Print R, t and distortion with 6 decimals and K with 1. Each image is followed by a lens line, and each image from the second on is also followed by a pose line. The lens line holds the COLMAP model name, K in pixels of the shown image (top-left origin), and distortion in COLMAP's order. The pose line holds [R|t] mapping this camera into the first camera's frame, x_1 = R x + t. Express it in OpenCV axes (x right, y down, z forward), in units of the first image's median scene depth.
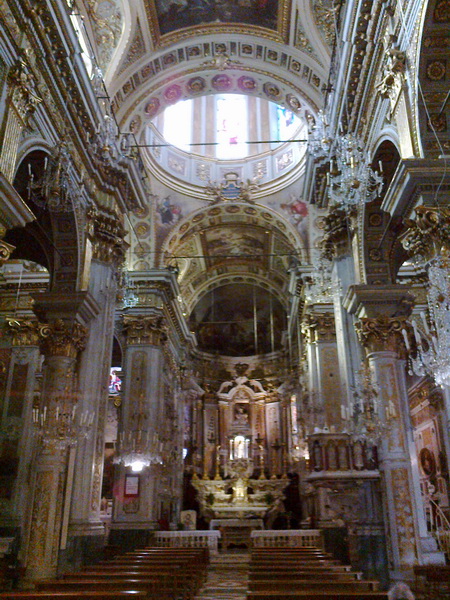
lens RADIAL K [[514.8, 0, 225.0], [0, 514.8, 300.0], [0, 0, 1]] dist [-0.000843, -0.012355]
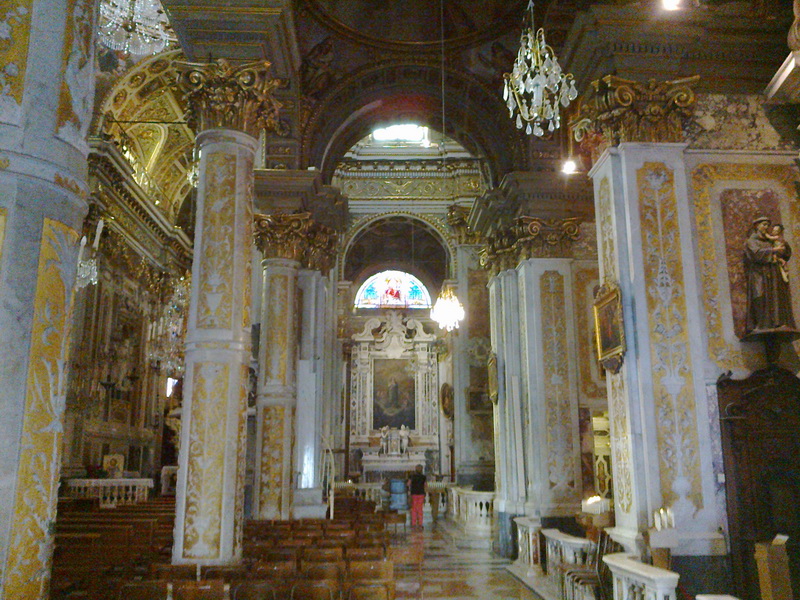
lens RADIAL K [[686.4, 0, 400.0], [0, 686.4, 300.0], [0, 0, 1]] dist [-0.000843, -0.012355]
pose [[0.996633, 0.027908, 0.077095, 0.282516], [-0.039955, 0.986399, 0.159436, -0.006212], [-0.071597, -0.161979, 0.984193, -0.018959]]
